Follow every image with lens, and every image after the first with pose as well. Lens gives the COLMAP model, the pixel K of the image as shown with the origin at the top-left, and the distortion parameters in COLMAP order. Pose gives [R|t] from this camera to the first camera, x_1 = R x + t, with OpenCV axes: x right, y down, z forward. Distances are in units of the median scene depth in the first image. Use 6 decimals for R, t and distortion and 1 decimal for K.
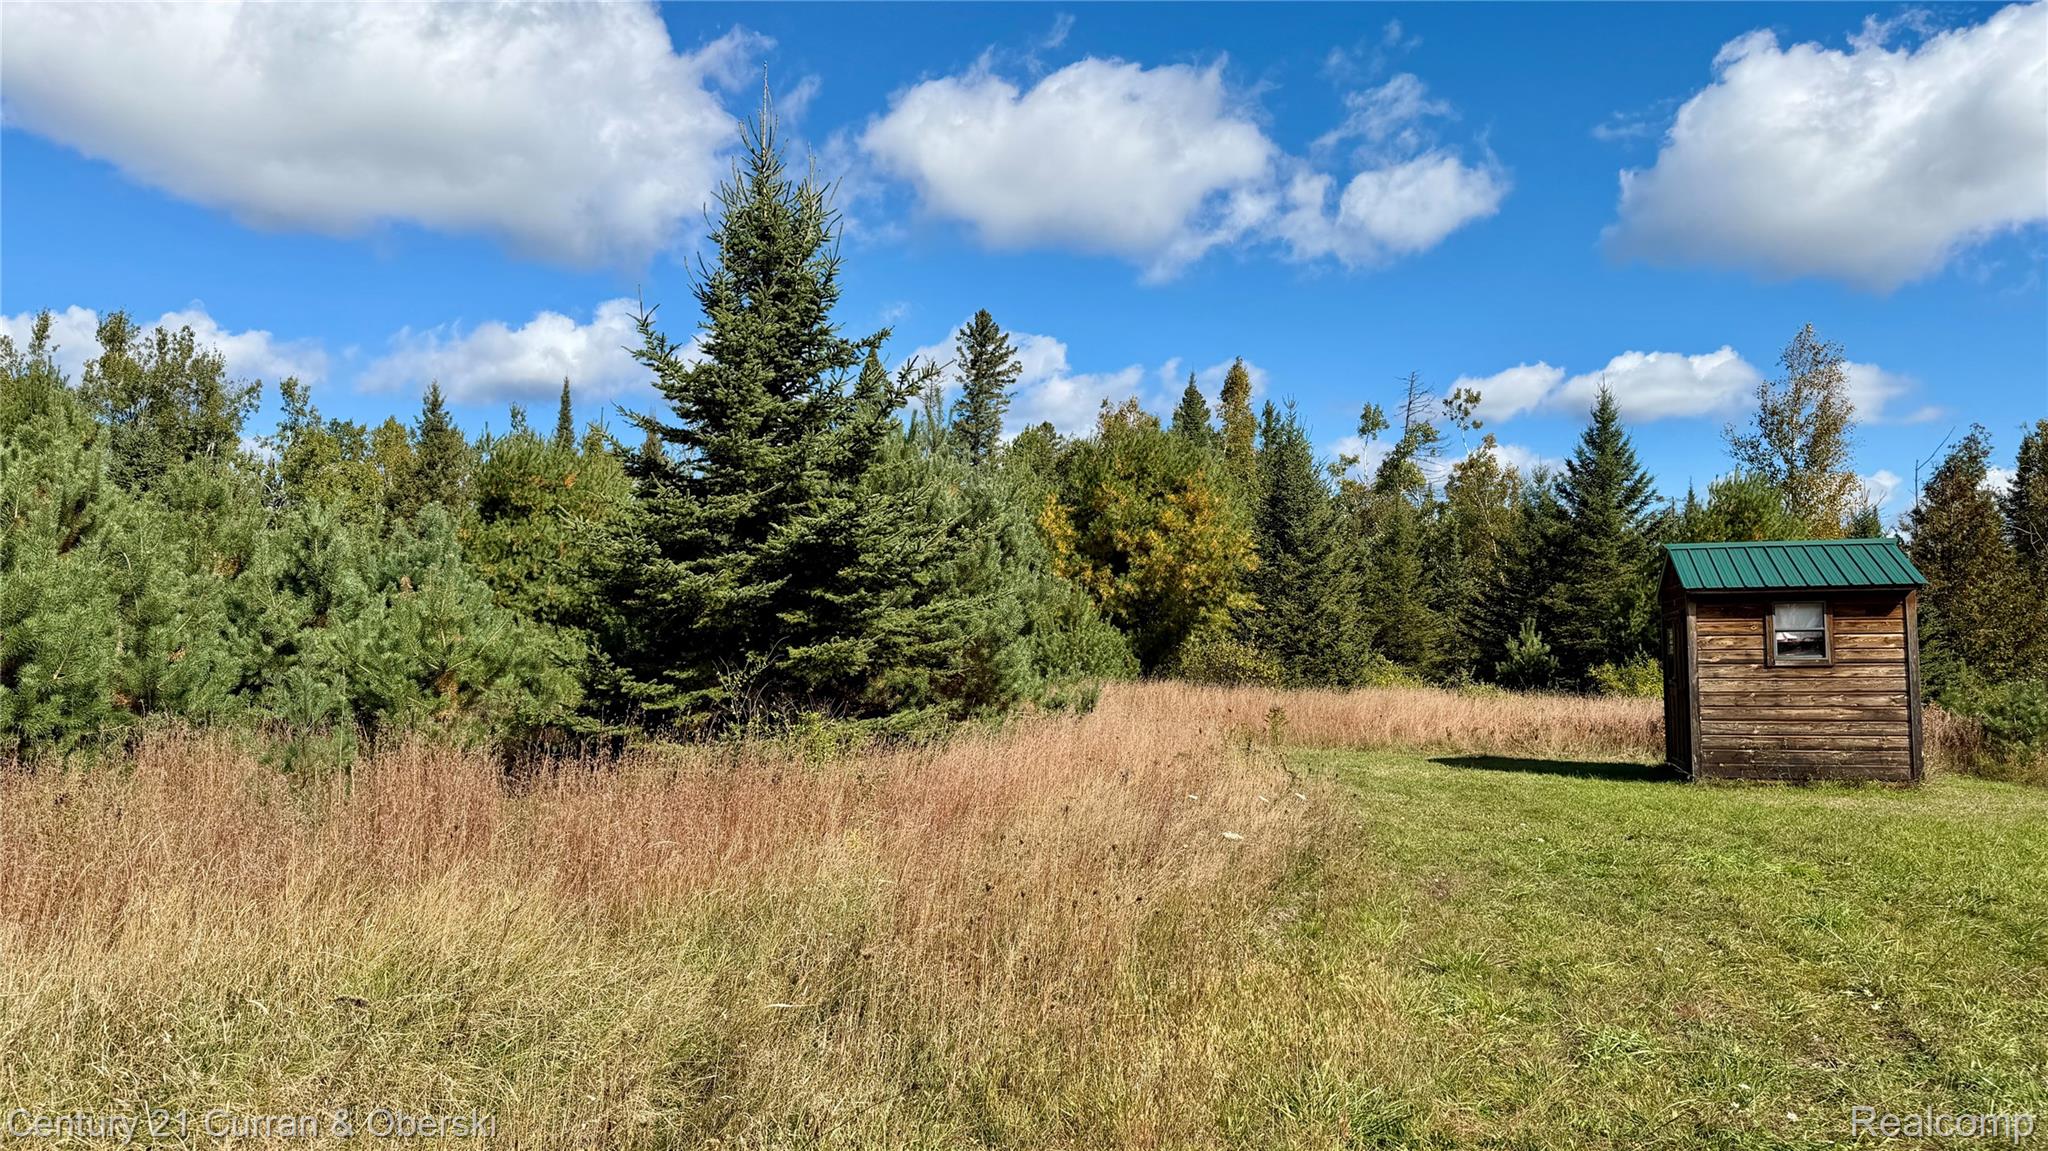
lens RADIAL K [[1465.2, 0, 1013.5], [0, 1465.2, 572.0], [0, 0, 1]] dist [0.010907, -0.006219]
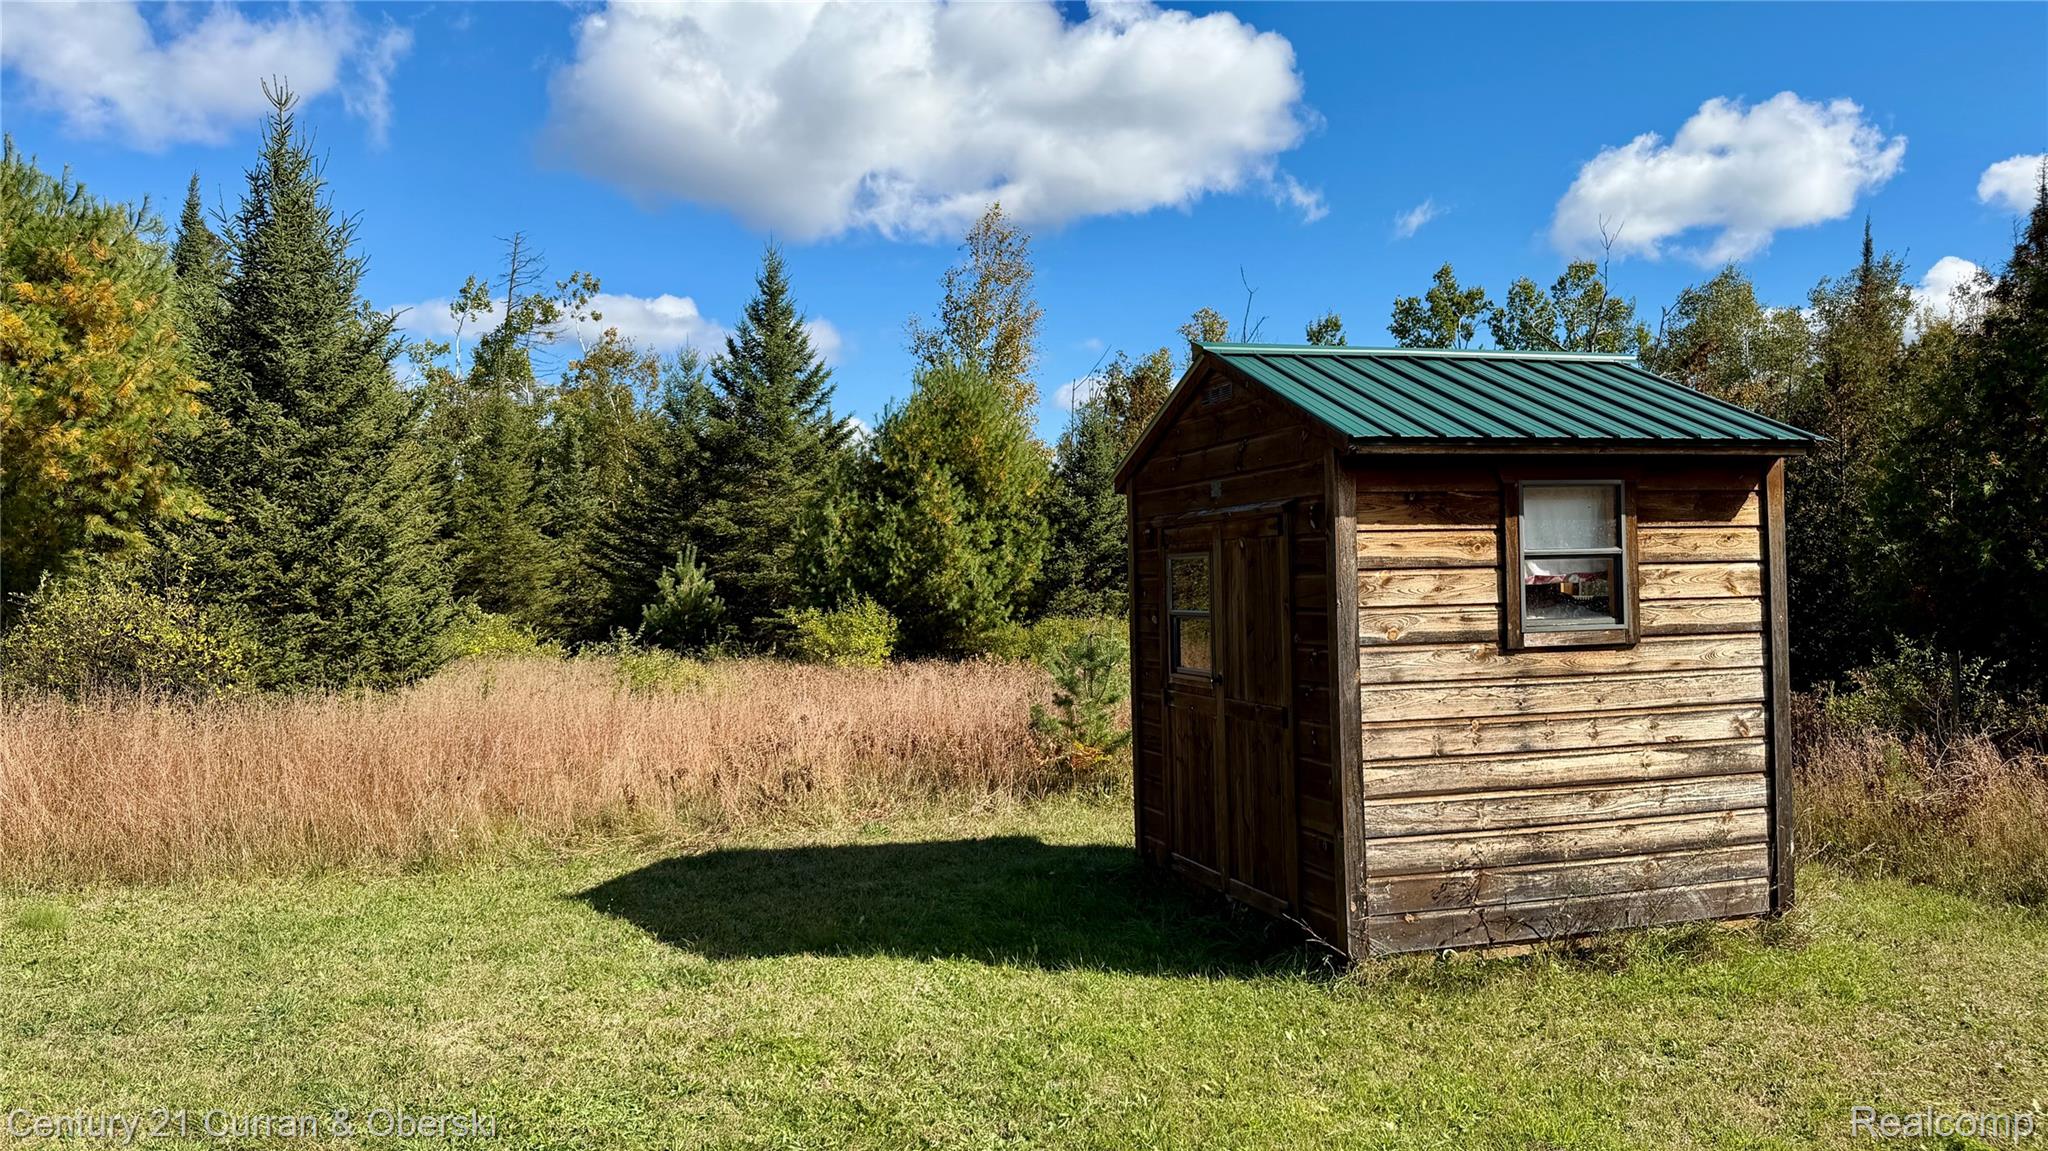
lens RADIAL K [[1465.2, 0, 1013.5], [0, 1465.2, 572.0], [0, 0, 1]] dist [0.010907, -0.006219]
pose [[0.827778, -0.007468, 0.561006, 0.107605], [-0.018239, 0.999025, 0.040212, 0.017342], [-0.560760, -0.043519, 0.826834, 0.423041]]
